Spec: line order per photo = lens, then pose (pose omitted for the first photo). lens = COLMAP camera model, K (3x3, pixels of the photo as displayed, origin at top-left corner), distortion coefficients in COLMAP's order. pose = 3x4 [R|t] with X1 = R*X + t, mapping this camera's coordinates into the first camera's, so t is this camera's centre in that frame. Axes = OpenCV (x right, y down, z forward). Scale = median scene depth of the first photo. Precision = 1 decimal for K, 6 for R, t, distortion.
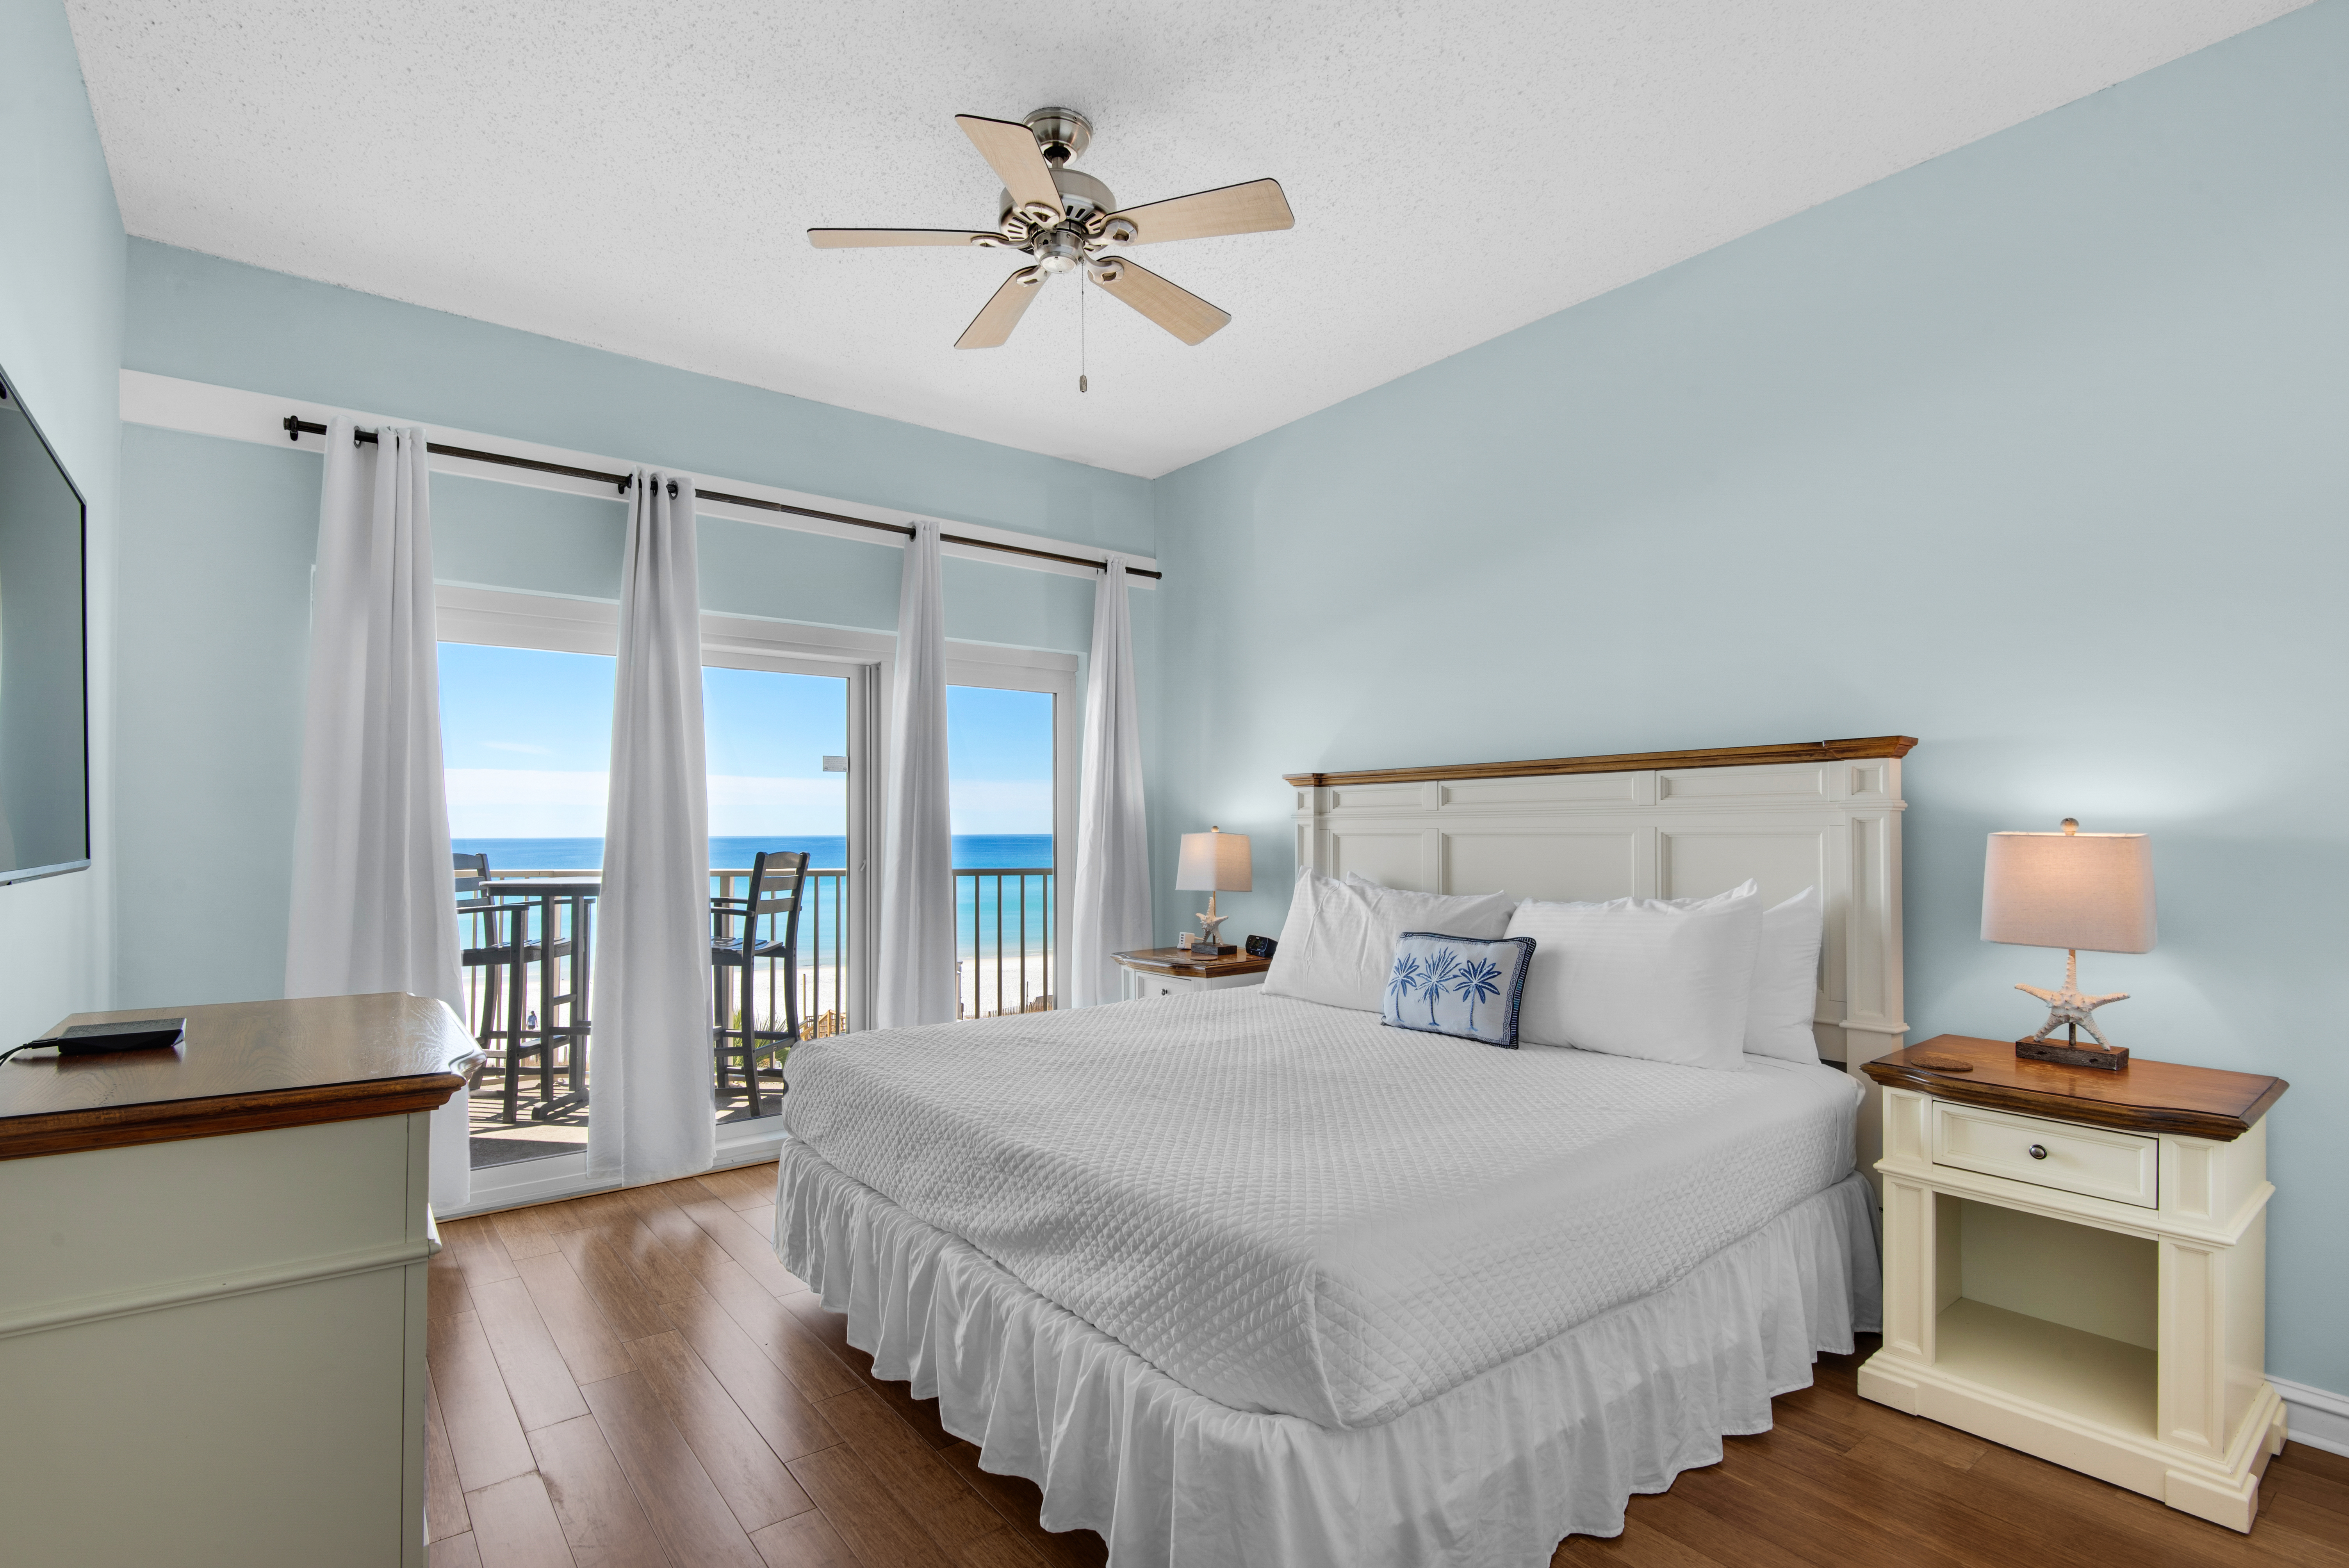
lens RADIAL K [[1123.3, 0, 1145.0], [0, 1123.3, 827.3], [0, 0, 1]] dist [0.000131, 0.000080]
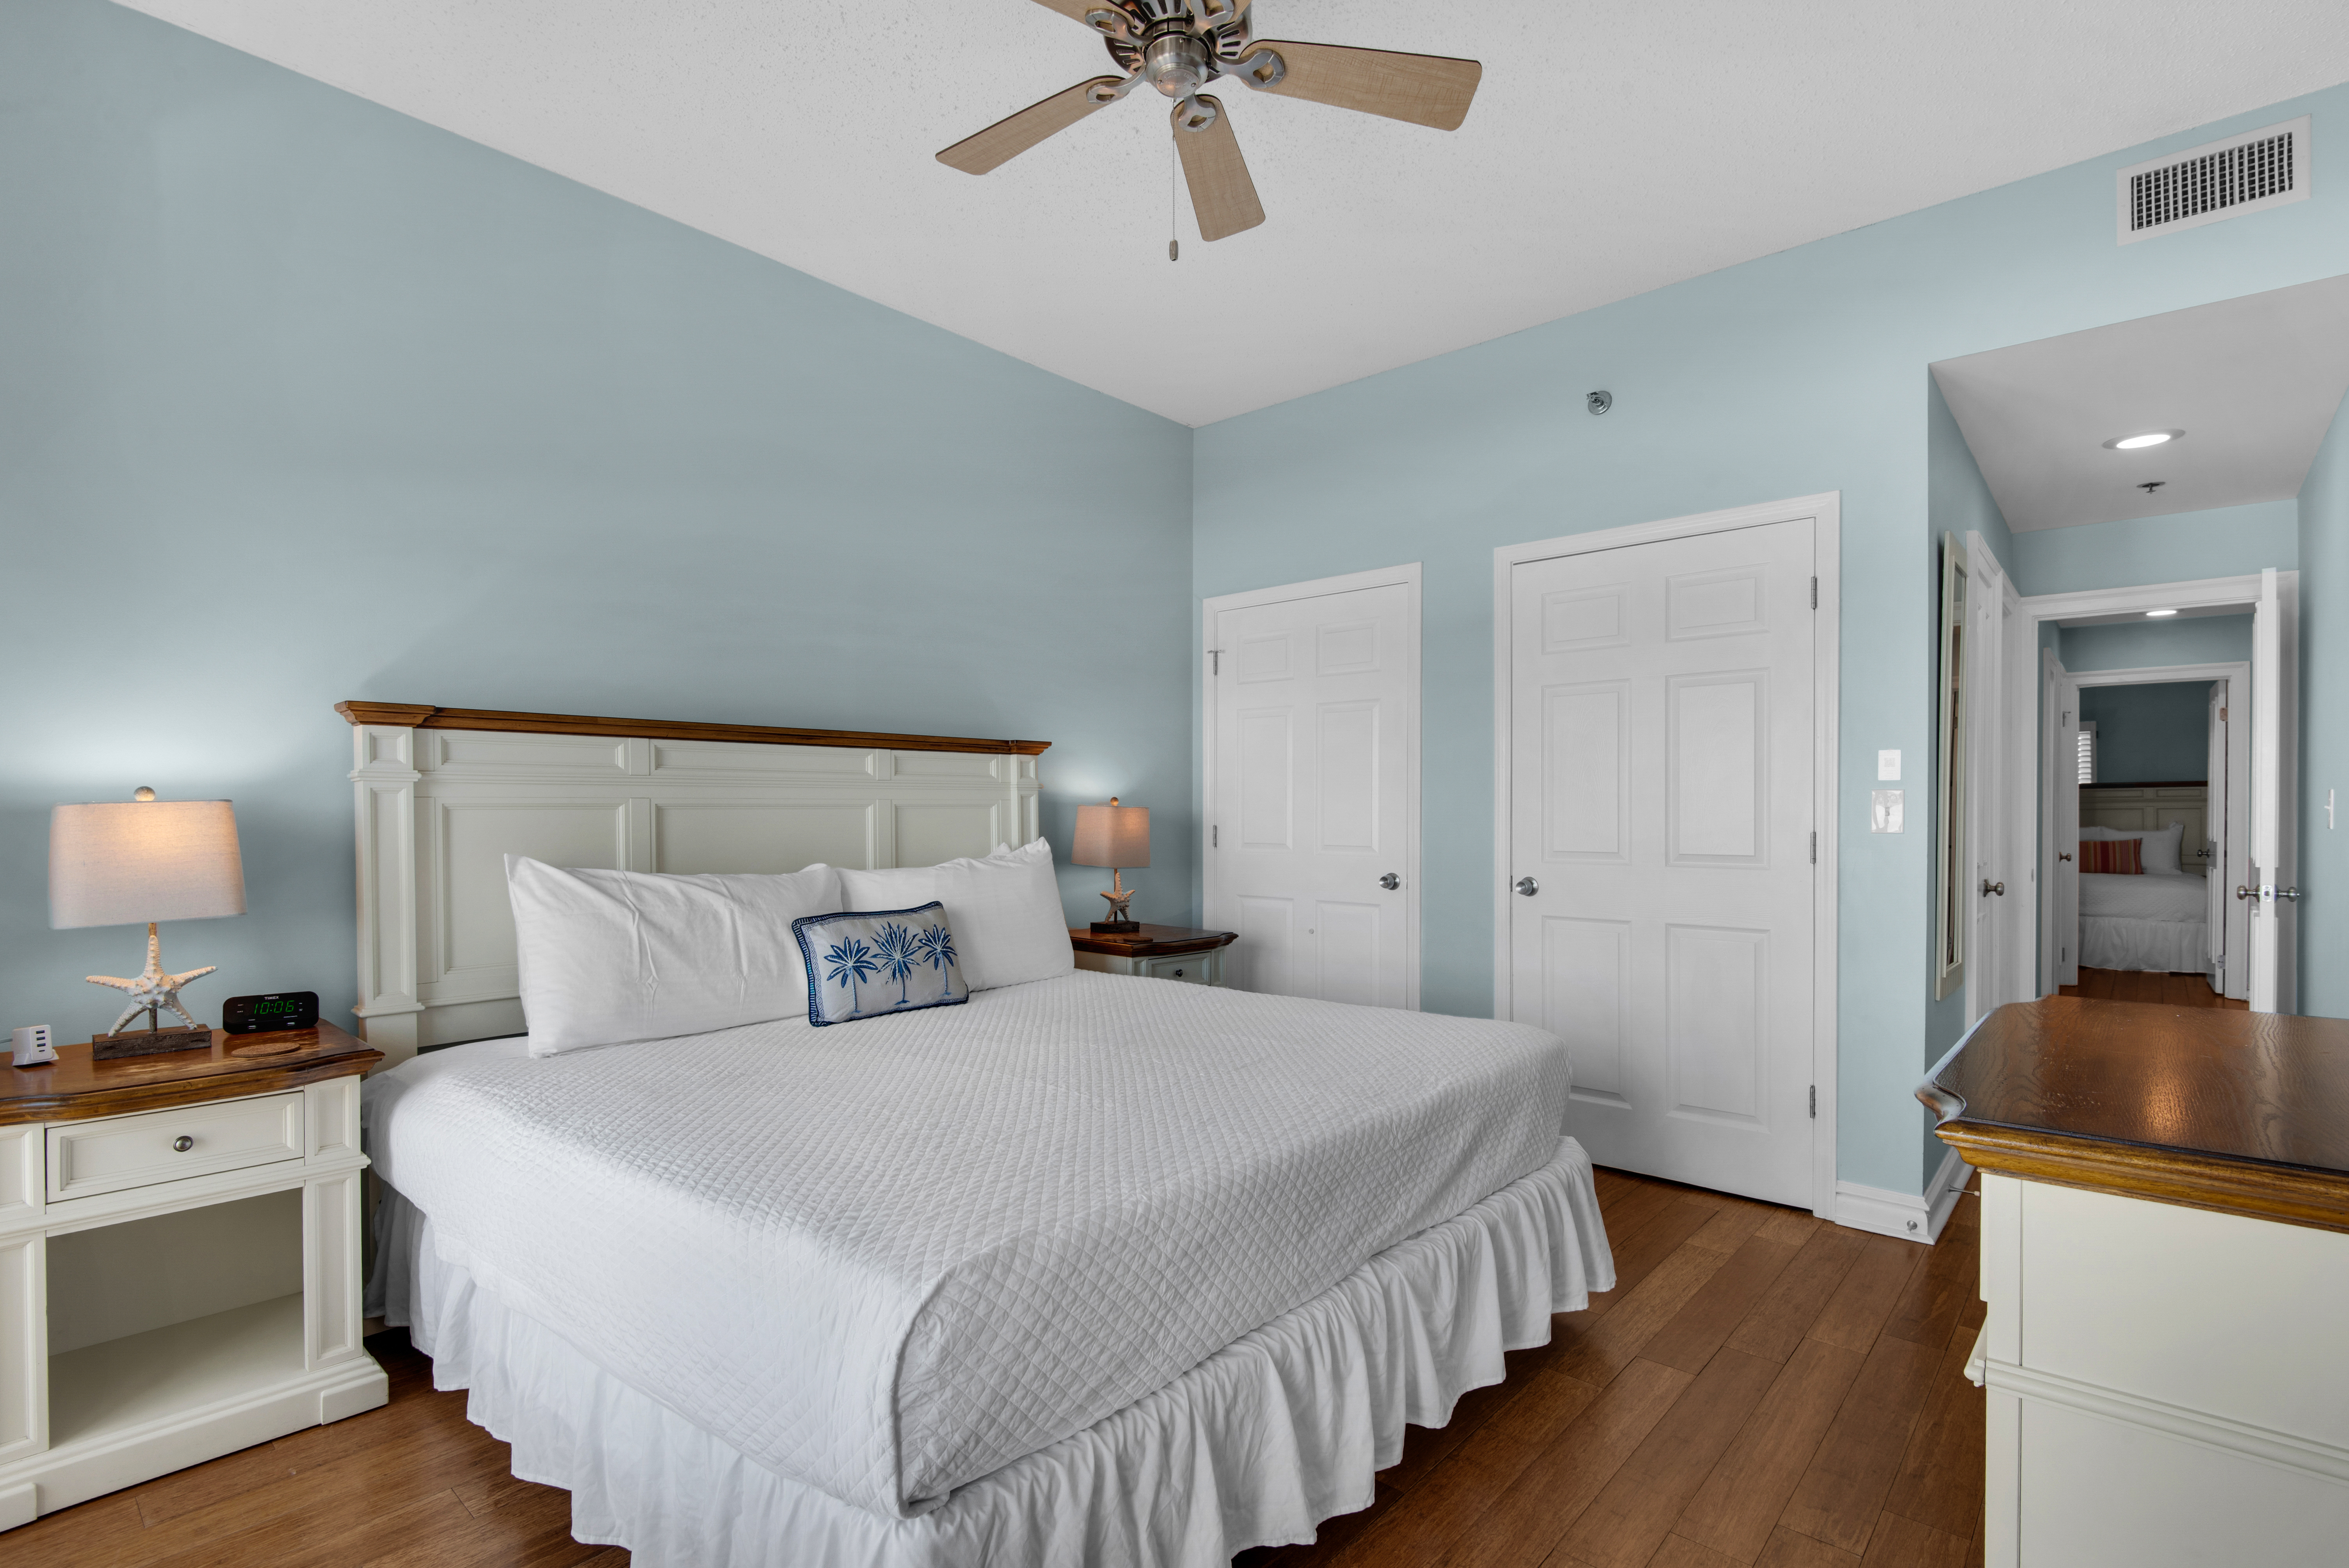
lens RADIAL K [[1123.3, 0, 1145.0], [0, 1123.3, 827.3], [0, 0, 1]] dist [0.000131, 0.000080]
pose [[-0.199693, -0.015435, 0.979737, -0.621587], [-0.003321, 0.999881, 0.015075, 0.009162], [-0.979853, -0.000243, -0.199721, 0.851709]]
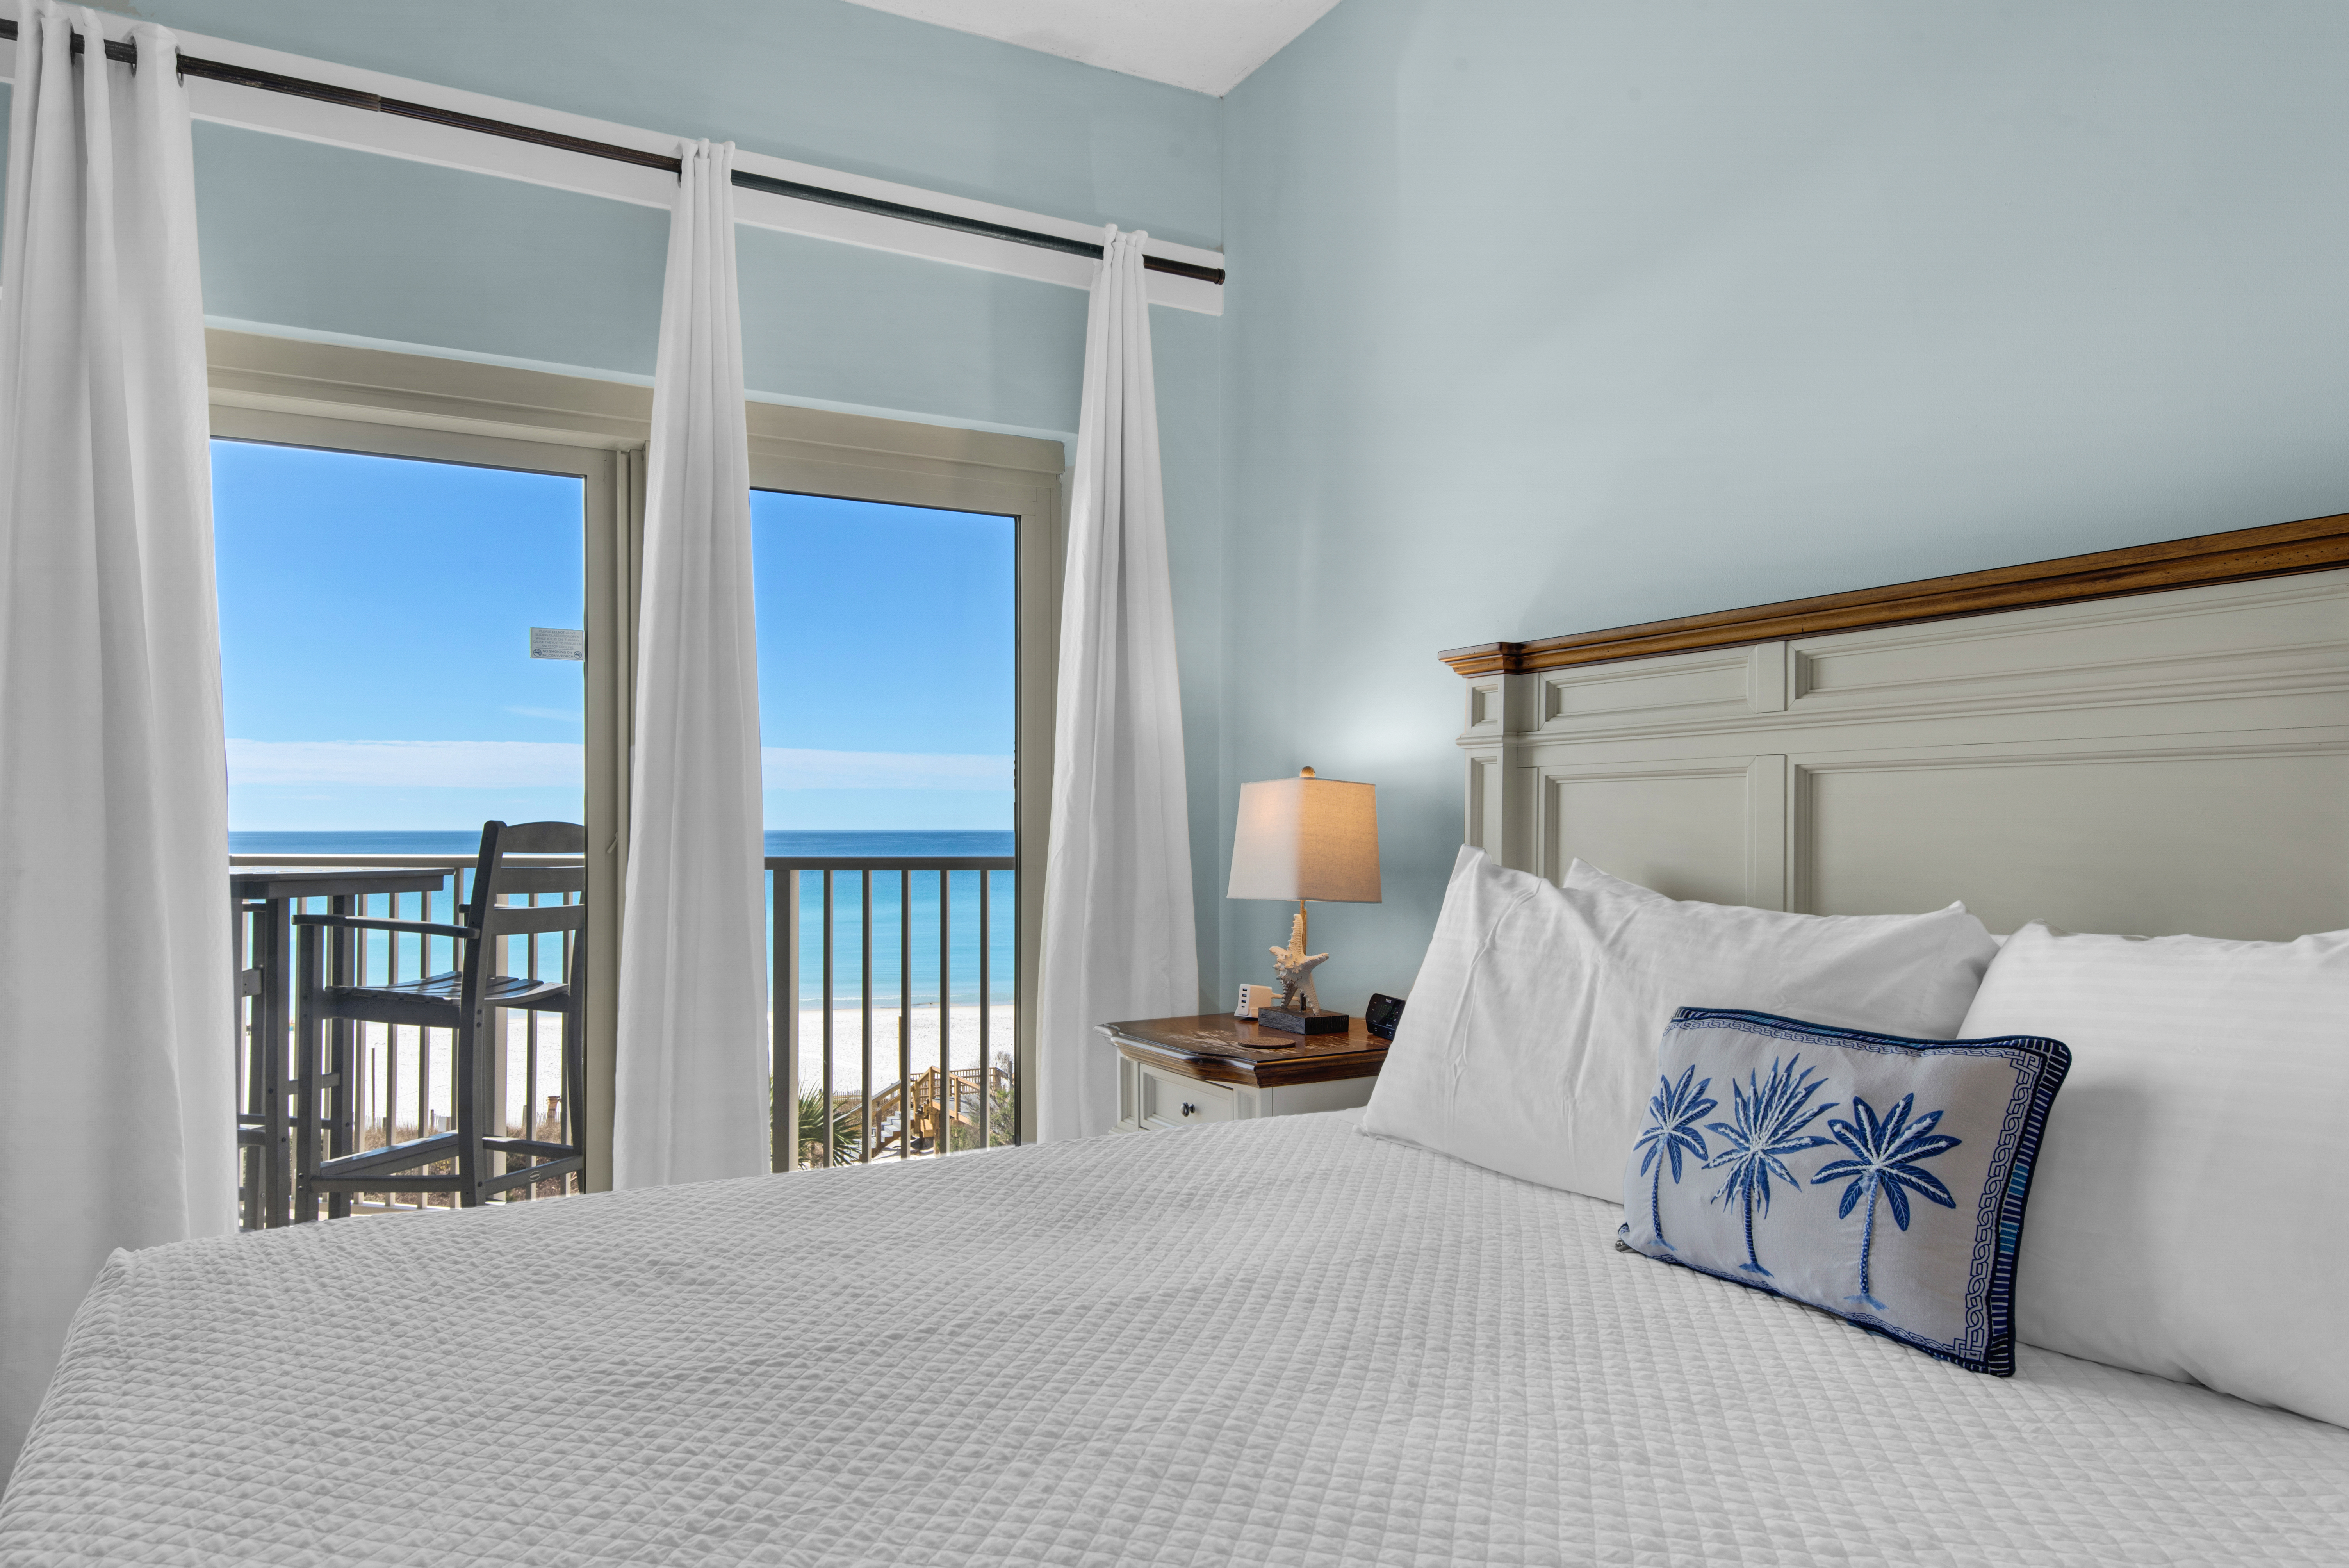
lens RADIAL K [[1551.4, 0, 1133.1], [0, 1551.4, 847.5], [0, 0, 1]] dist [0.001243, -0.002083]
pose [[0.987123, 0.006088, -0.159845, 0.119721], [-0.003192, 0.999826, 0.018364, 0.027048], [0.159929, -0.017617, 0.986971, 0.412109]]
